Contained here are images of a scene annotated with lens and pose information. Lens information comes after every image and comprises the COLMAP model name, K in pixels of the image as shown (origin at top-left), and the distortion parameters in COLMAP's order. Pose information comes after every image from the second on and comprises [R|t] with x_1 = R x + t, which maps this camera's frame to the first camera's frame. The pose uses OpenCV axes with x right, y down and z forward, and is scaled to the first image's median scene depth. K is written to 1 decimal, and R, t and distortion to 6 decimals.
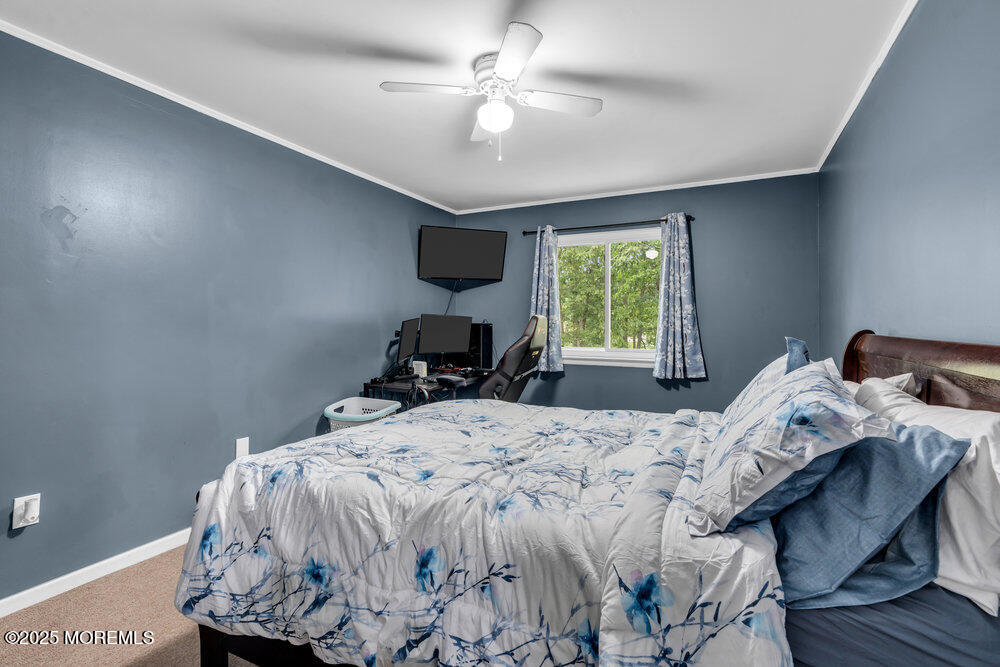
lens RADIAL K [[457.8, 0, 499.1], [0, 457.8, 335.1], [0, 0, 1]] dist [-0.009167, 0.005817]
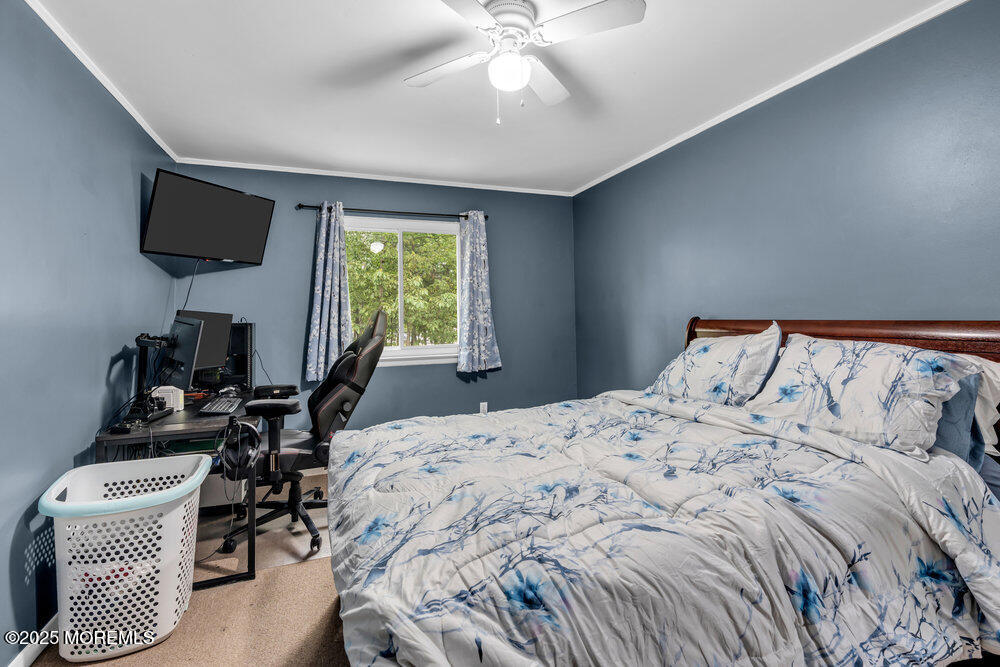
lens RADIAL K [[472.3, 0, 500.8], [0, 472.3, 312.3], [0, 0, 1]] dist [-0.004694, 0.000303]
pose [[0.662799, -0.010583, 0.748723, -0.364822], [0.043645, 0.998746, -0.024519, -0.007884], [-0.747525, 0.048929, 0.662430, 0.246618]]
